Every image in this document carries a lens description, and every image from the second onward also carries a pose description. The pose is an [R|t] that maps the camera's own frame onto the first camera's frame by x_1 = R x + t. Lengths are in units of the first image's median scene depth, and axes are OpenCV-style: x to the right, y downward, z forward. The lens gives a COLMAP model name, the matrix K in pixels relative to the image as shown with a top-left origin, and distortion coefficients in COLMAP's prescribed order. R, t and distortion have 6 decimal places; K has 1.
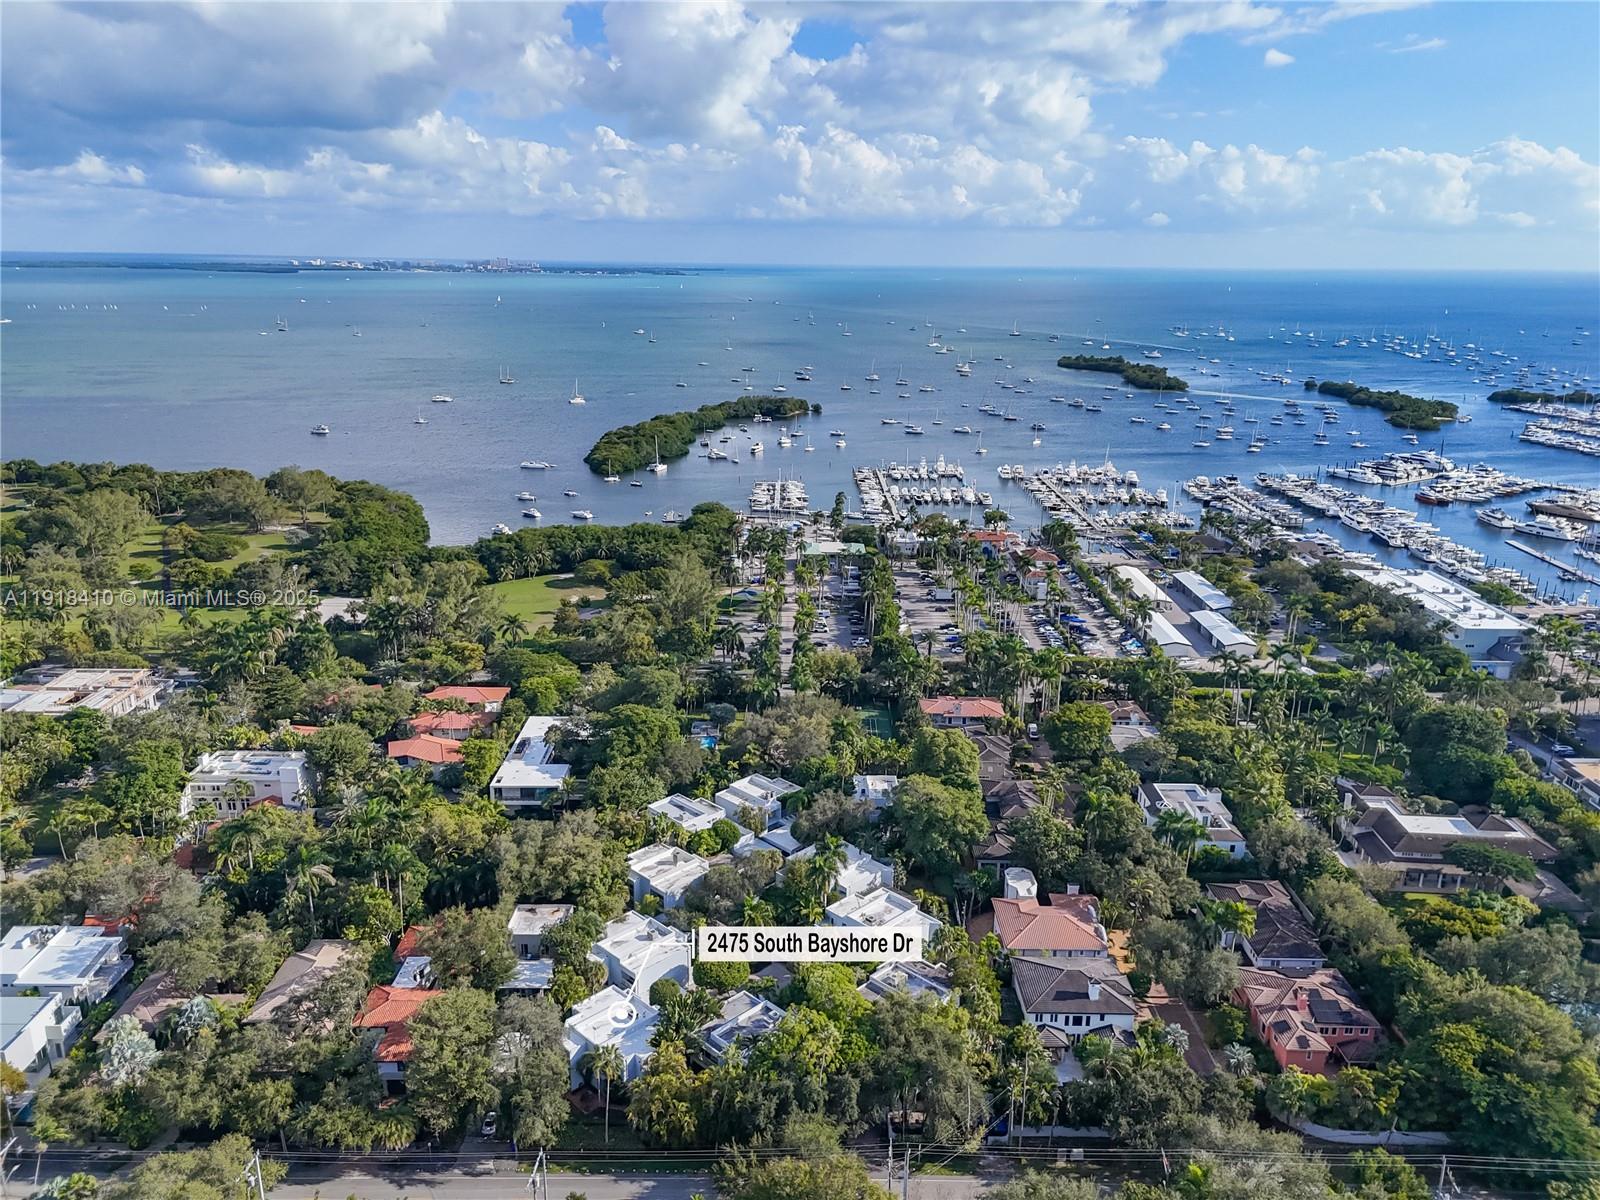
lens RADIAL K [[1188.8, 0, 800.0], [0, 1188.8, 600.0], [0, 0, 1]] dist [0.077618, -0.083003]
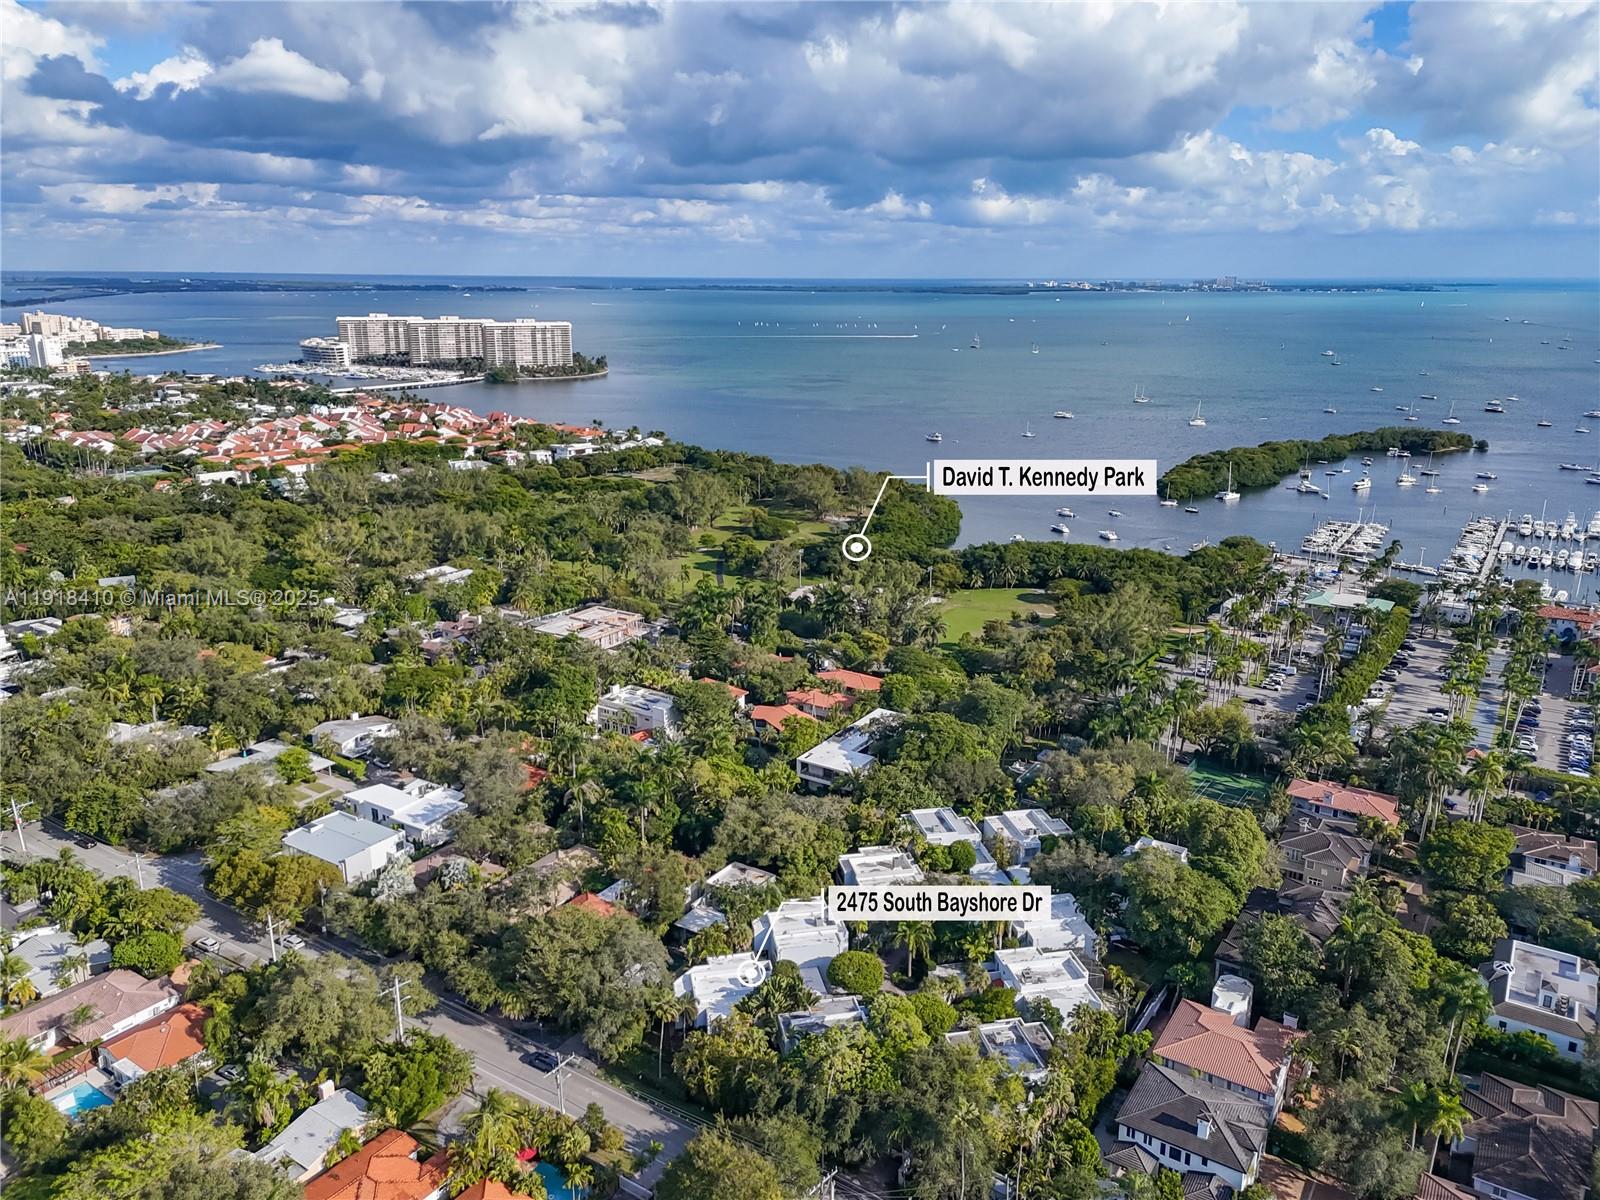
lens RADIAL K [[1188.8, 0, 800.0], [0, 1188.8, 600.0], [0, 0, 1]] dist [0.077618, -0.083003]
pose [[0.830268, 0.138410, -0.539906, 0.165189], [-0.146653, 0.988793, 0.027964, -0.010265], [0.537725, 0.055961, 0.841261, 0.042530]]
